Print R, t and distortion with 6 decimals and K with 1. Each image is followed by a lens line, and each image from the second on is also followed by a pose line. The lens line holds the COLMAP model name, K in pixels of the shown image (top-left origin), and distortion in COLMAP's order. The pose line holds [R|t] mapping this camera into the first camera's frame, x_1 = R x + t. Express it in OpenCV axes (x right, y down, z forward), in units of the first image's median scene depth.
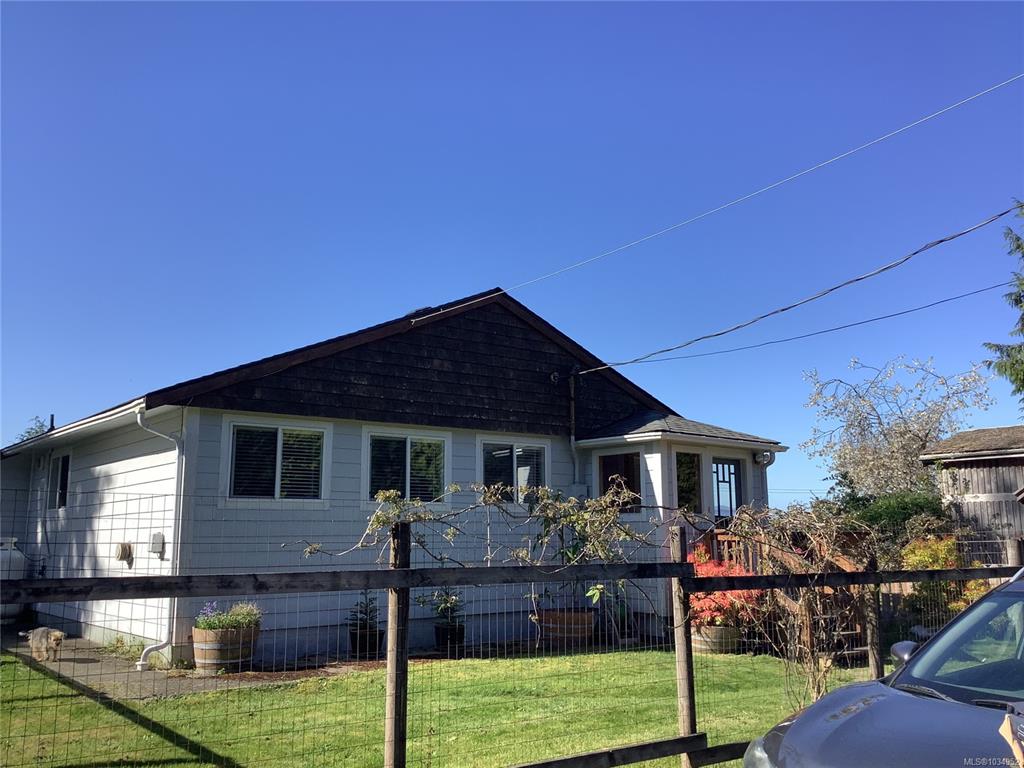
lens RADIAL K [[932.8, 0, 511.7], [0, 932.8, 380.0], [0, 0, 1]] dist [0.028766, 0.000000]
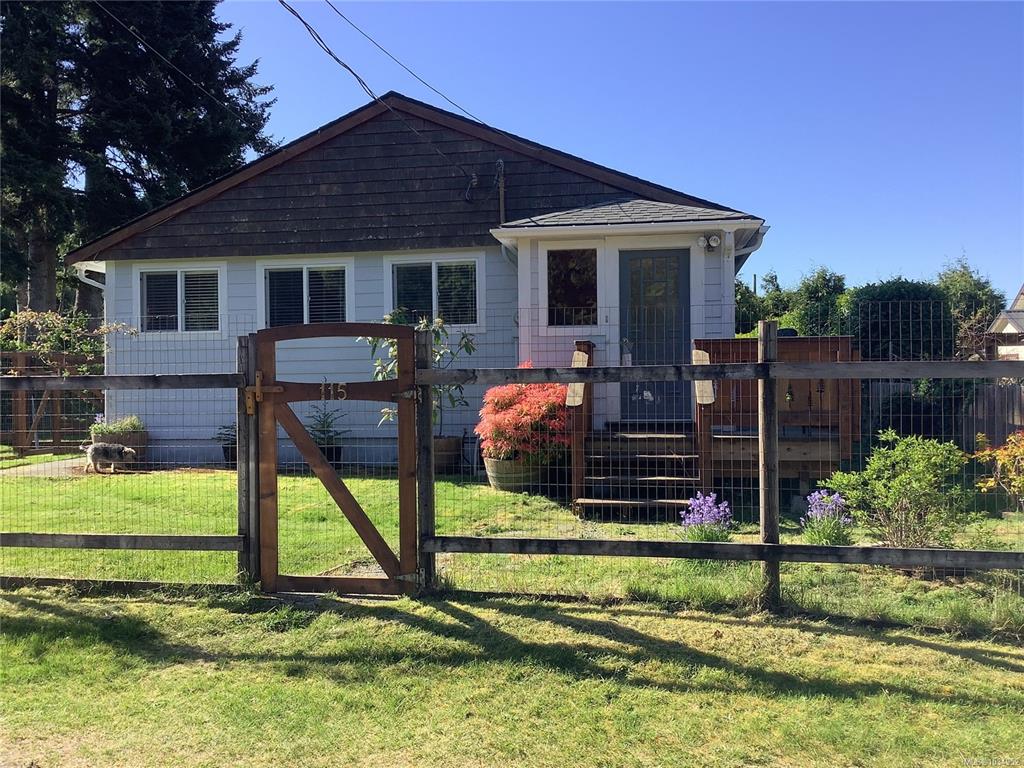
lens RADIAL K [[932.8, 0, 512.2], [0, 932.8, 387.0], [0, 0, 1]] dist [0.028766, 0.000000]
pose [[0.678145, 0.001327, -0.734927, 0.826291], [0.135201, 0.982706, 0.126529, 0.095282], [0.722385, -0.185168, 0.666238, 0.468638]]
